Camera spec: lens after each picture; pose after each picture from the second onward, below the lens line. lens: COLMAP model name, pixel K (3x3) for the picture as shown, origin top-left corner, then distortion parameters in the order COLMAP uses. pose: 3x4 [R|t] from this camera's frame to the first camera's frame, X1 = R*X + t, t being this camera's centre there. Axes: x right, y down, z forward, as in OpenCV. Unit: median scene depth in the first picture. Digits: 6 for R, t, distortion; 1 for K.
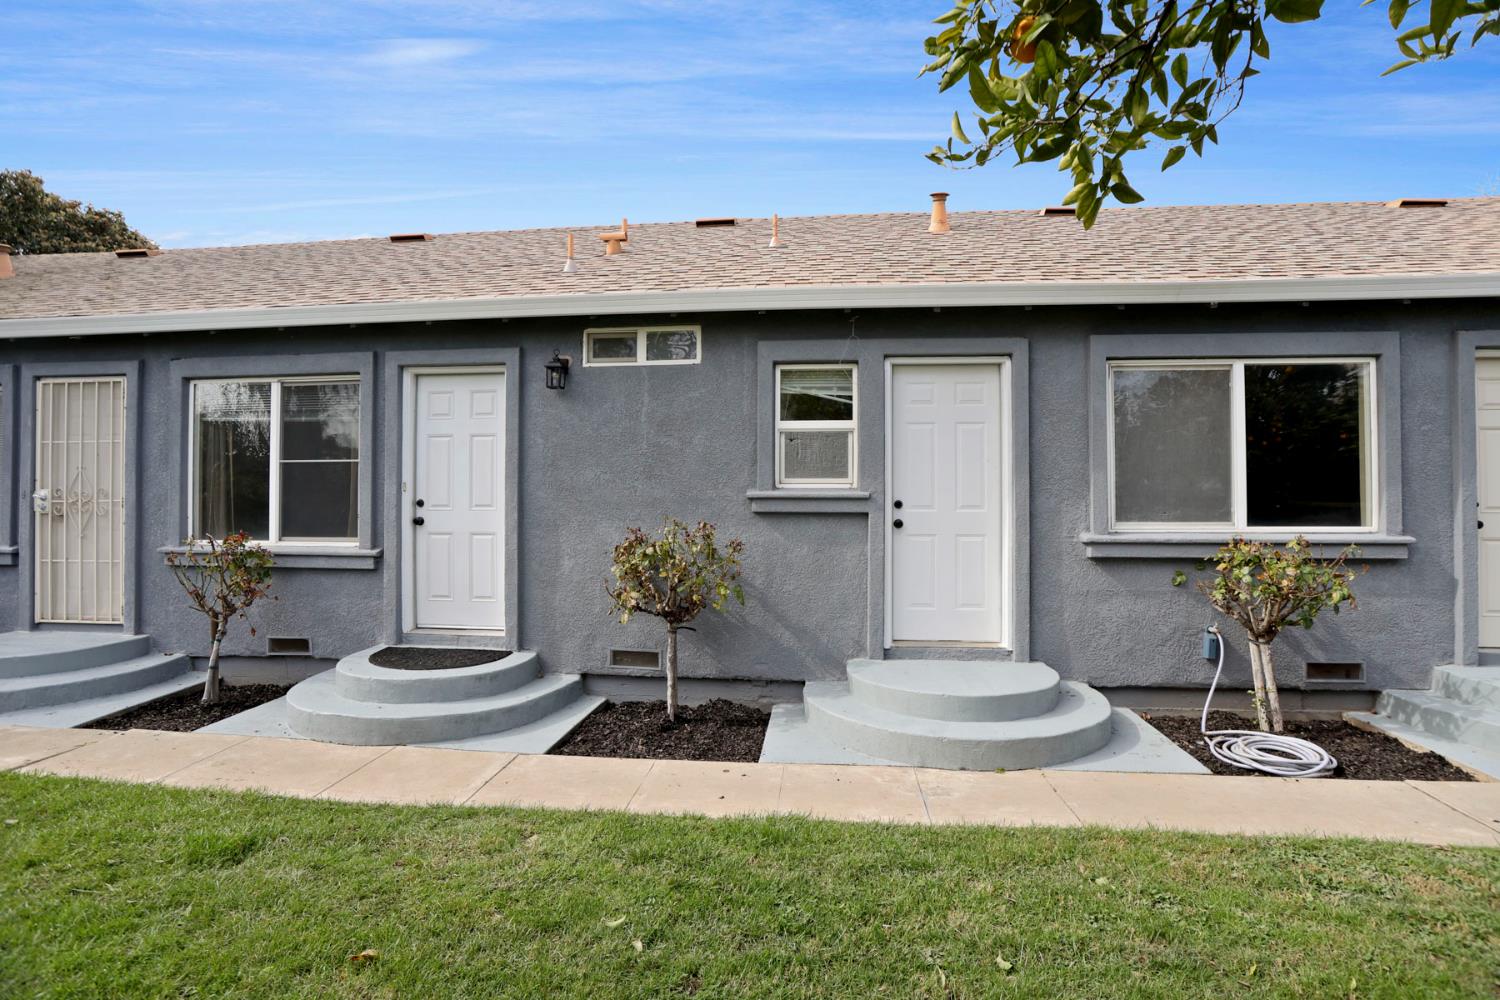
lens RADIAL K [[658.0, 0, 750.0], [0, 658.0, 500.0], [0, 0, 1]] dist [-0.013791, 0.000003]
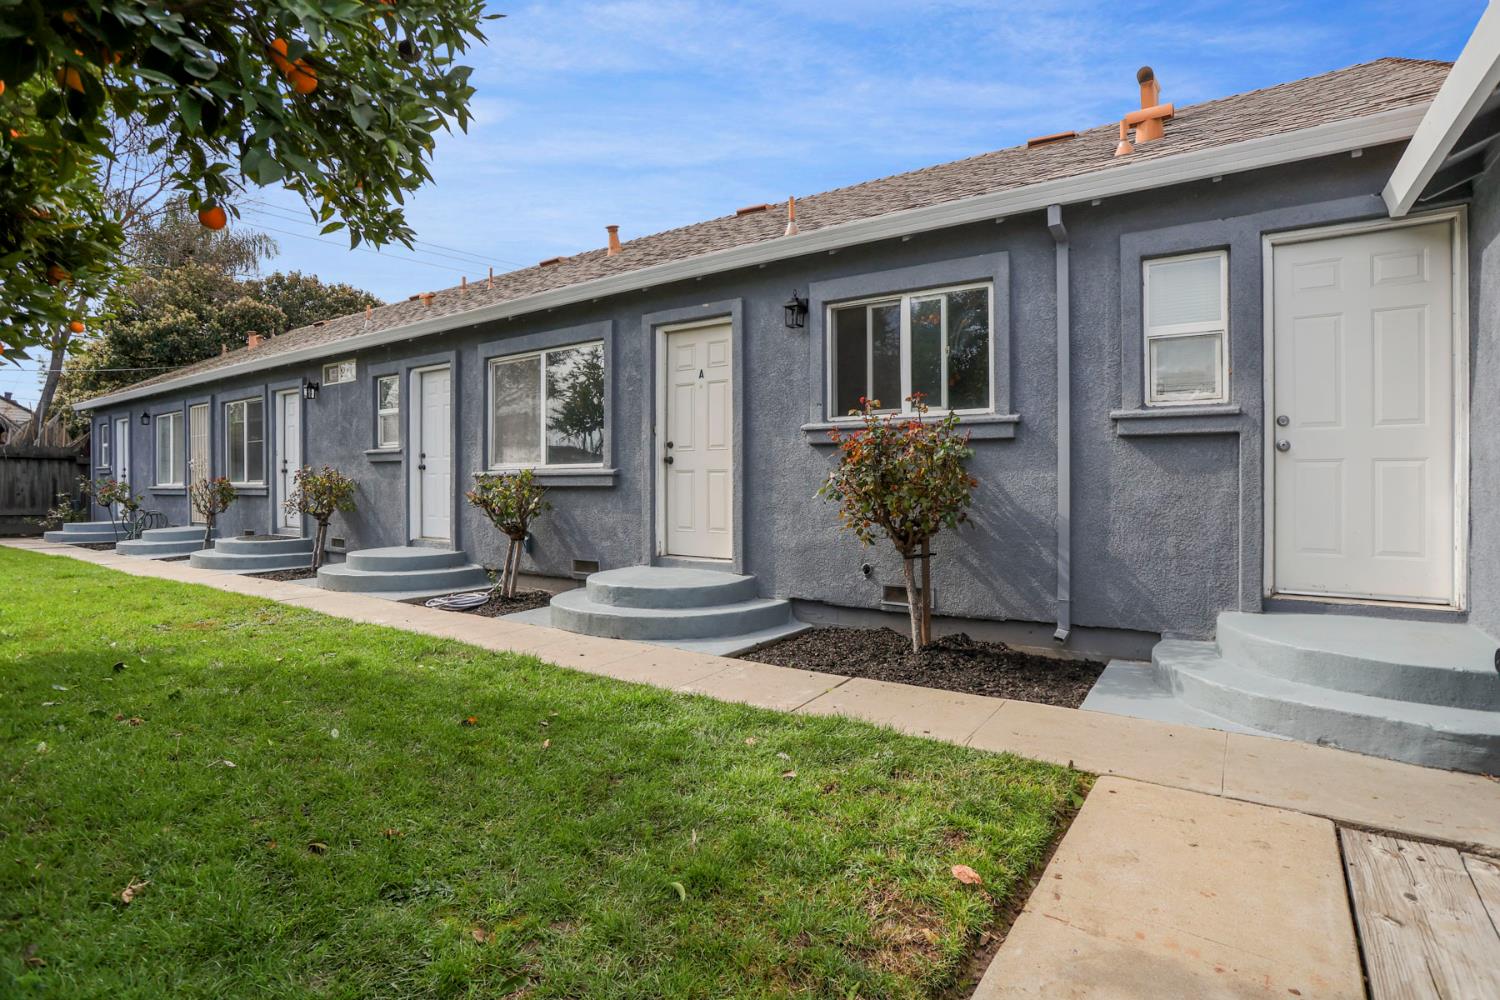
lens RADIAL K [[715.6, 0, 803.6], [0, 715.6, 468.6], [0, 0, 1]] dist [-0.059203, -0.000131]
pose [[0.899003, -0.020164, -0.437478, 0.253830], [0.044711, 0.997946, 0.045883, 0.000080], [0.435654, -0.060810, 0.898058, -0.022400]]
